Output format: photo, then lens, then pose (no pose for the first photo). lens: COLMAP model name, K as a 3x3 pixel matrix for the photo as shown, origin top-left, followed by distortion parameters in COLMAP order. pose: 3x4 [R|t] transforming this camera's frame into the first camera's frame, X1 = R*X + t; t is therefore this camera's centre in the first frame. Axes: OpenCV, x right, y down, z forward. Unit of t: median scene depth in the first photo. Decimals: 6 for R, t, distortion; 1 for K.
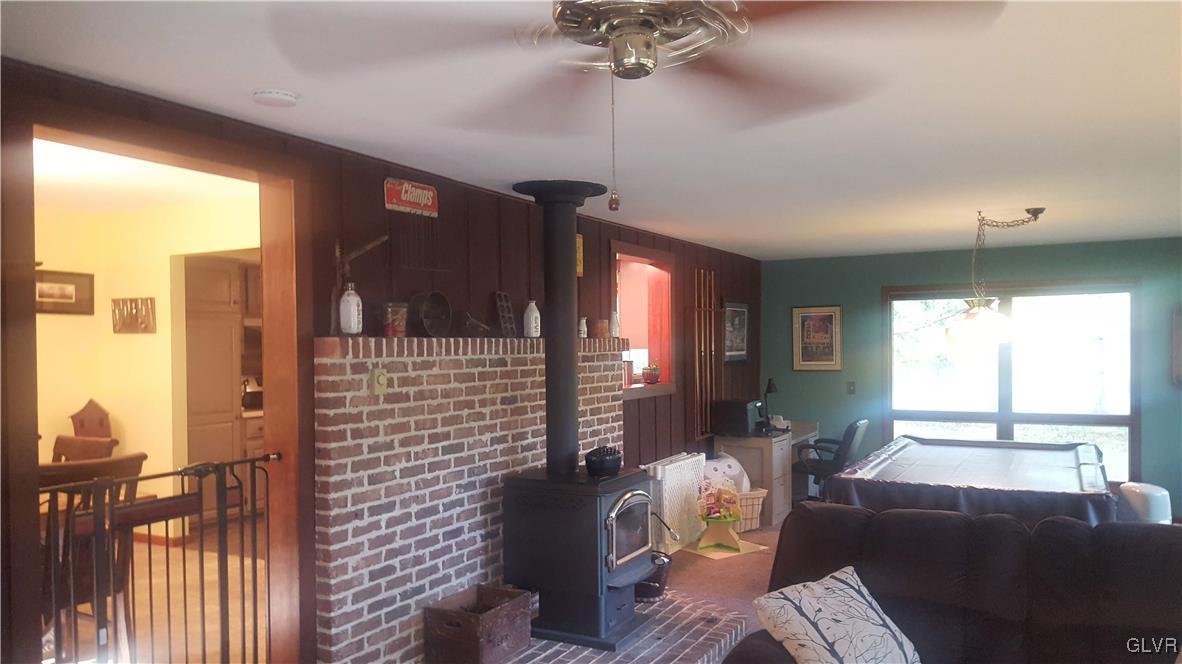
lens RADIAL K [[884.9, 0, 584.1], [0, 884.9, 354.2], [0, 0, 1]] dist [0.044355, -0.003442]
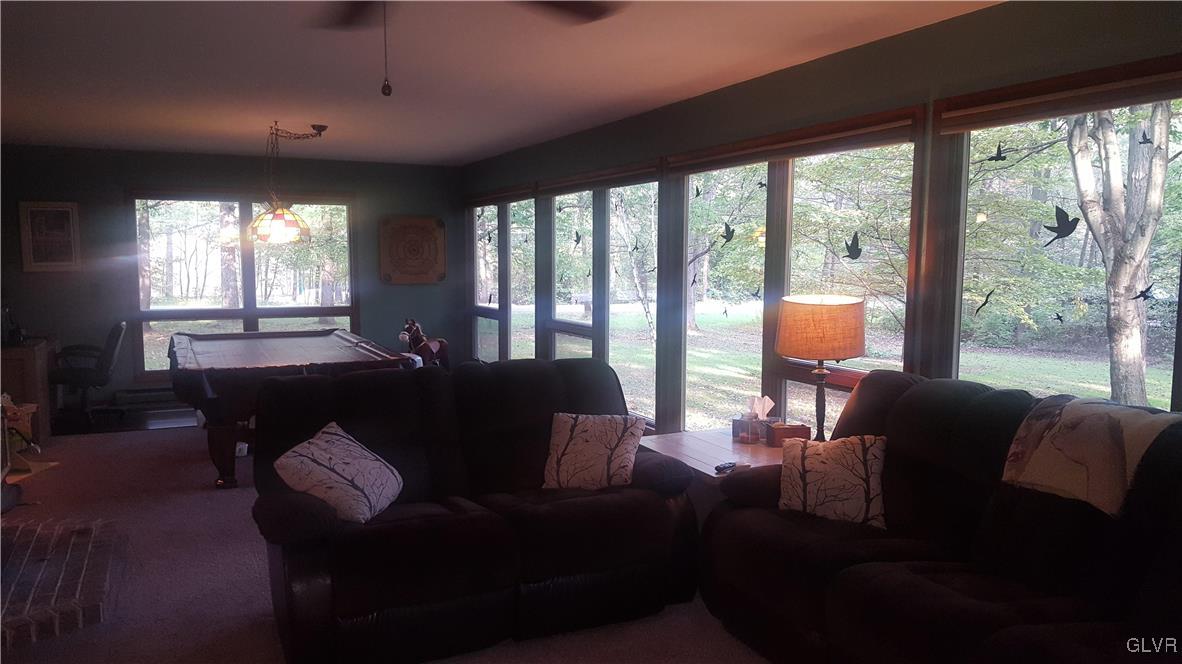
lens RADIAL K [[884.9, 0, 584.1], [0, 884.9, 354.2], [0, 0, 1]] dist [0.044355, -0.003442]
pose [[0.589331, -0.082141, 0.803705, -0.246273], [0.003537, 0.995071, 0.099106, 0.019128], [-0.807884, -0.055563, 0.586716, 0.027647]]
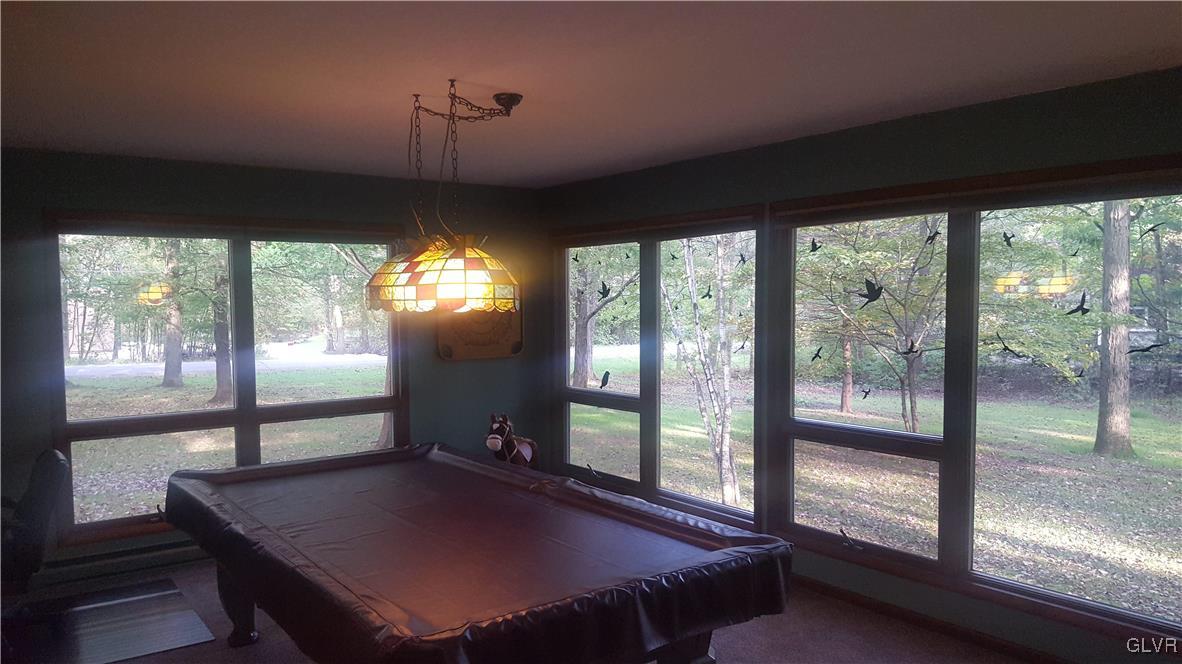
lens RADIAL K [[884.9, 0, 584.1], [0, 884.9, 354.2], [0, 0, 1]] dist [0.044355, -0.003442]
pose [[0.418656, -0.056892, 0.906361, -0.051080], [0.017944, 0.998359, 0.054378, -0.013689], [-0.907968, -0.006502, 0.418989, 0.684608]]
